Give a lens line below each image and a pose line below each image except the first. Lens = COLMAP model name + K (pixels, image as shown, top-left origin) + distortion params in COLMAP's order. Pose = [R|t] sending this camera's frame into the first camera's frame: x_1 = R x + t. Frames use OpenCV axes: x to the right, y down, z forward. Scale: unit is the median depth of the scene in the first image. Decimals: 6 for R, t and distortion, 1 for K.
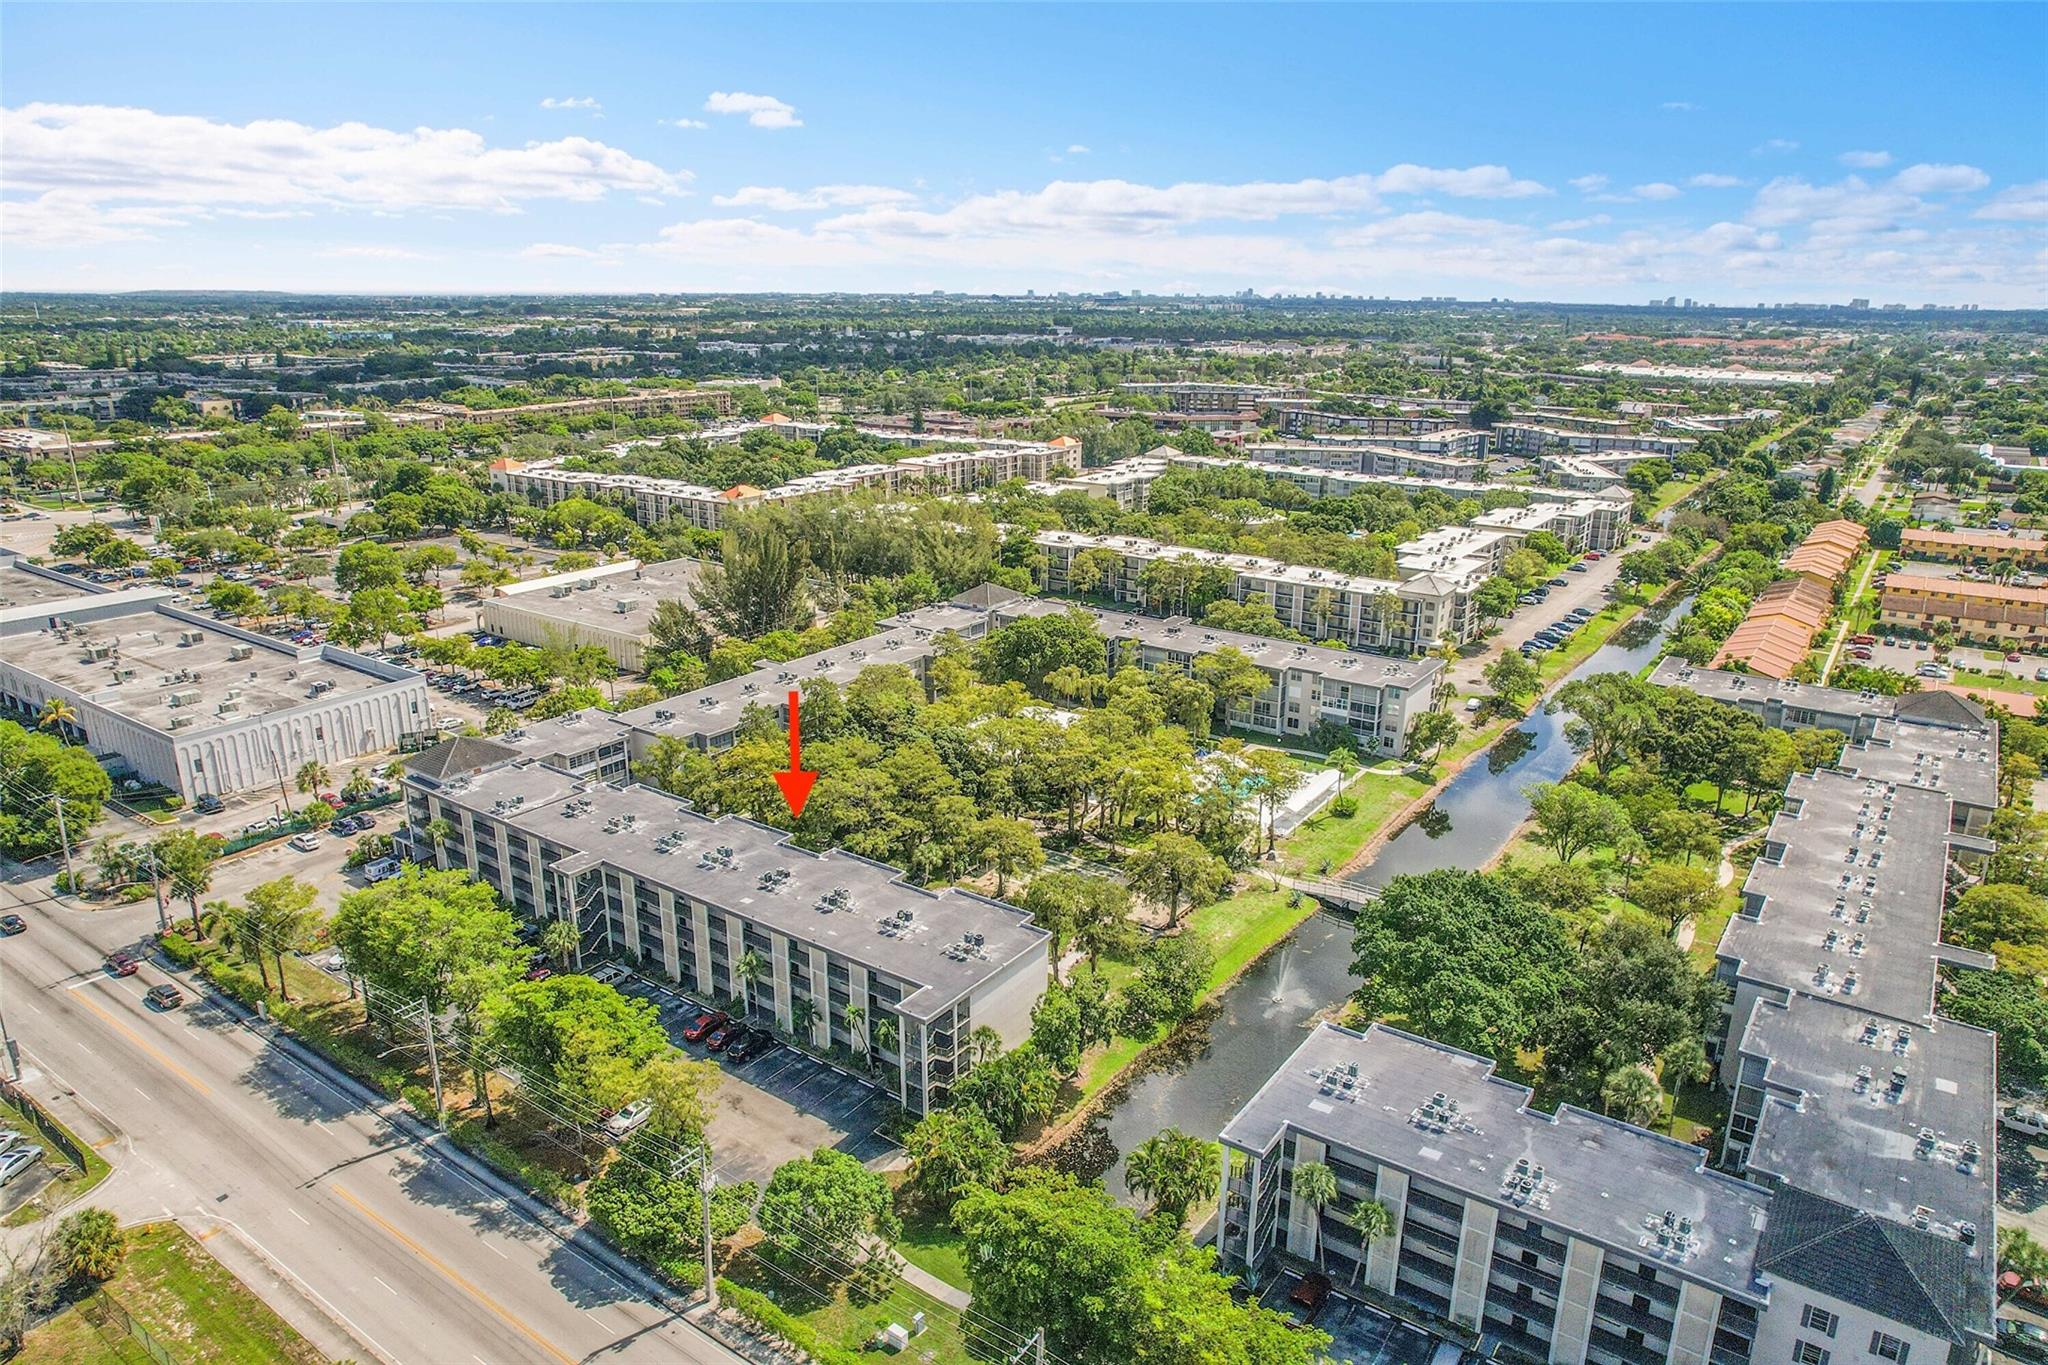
lens RADIAL K [[1310.8, 0, 992.1], [0, 1310.8, 685.0], [0, 0, 1]] dist [-0.064816, 0.043873]
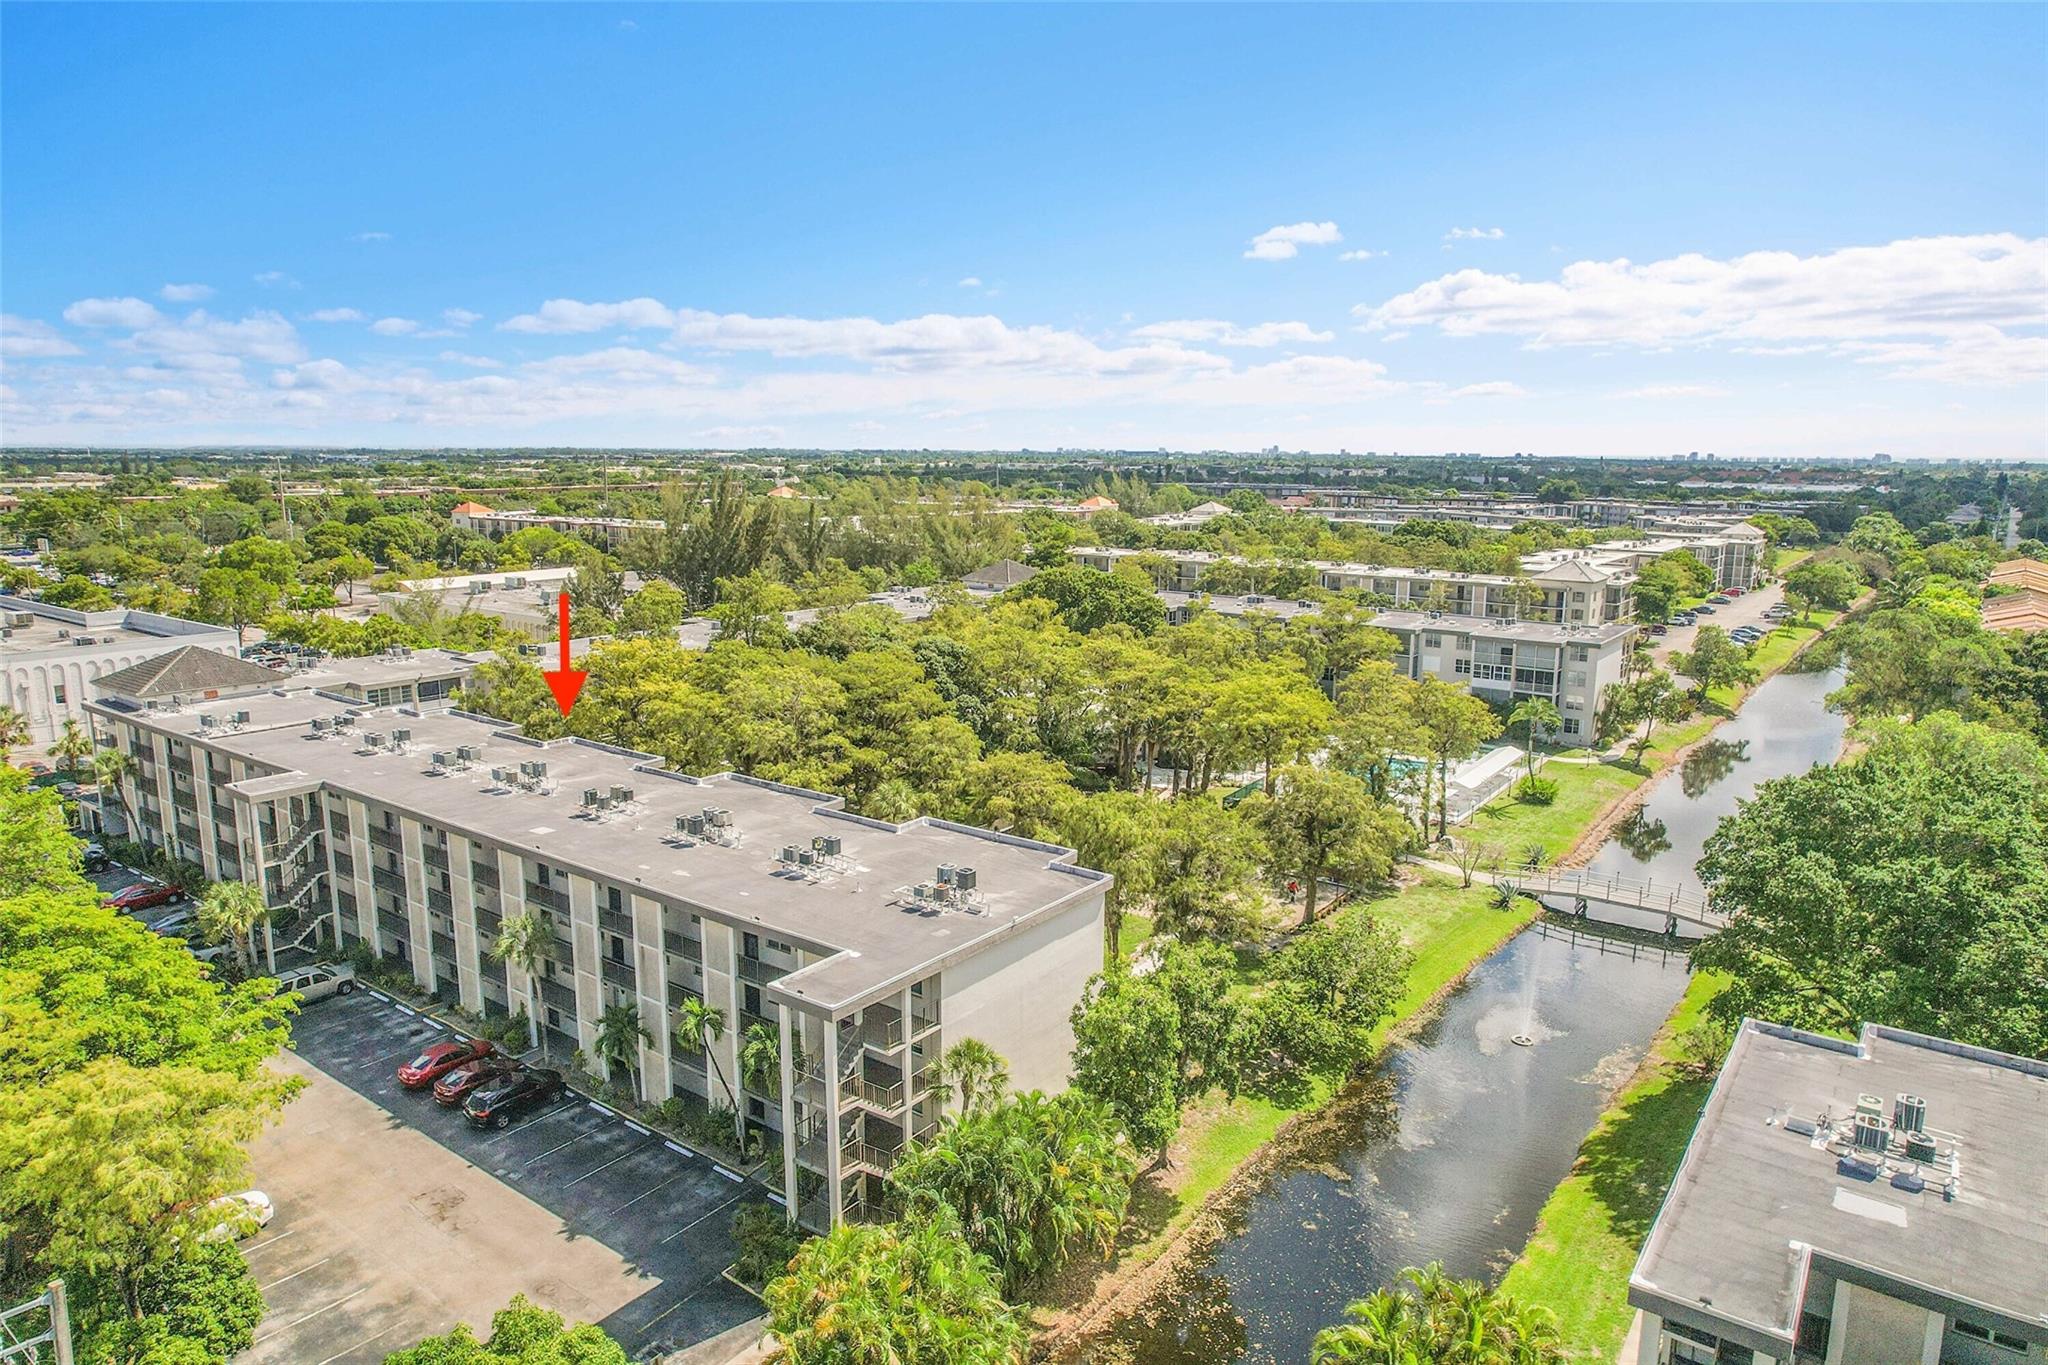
lens RADIAL K [[1310.8, 0, 992.1], [0, 1310.8, 685.0], [0, 0, 1]] dist [-0.064816, 0.043873]
pose [[0.999726, 0.003711, -0.023091, 0.010355], [-0.006336, 0.993385, -0.114652, 0.169351], [0.022513, 0.114767, 0.993137, 0.473257]]
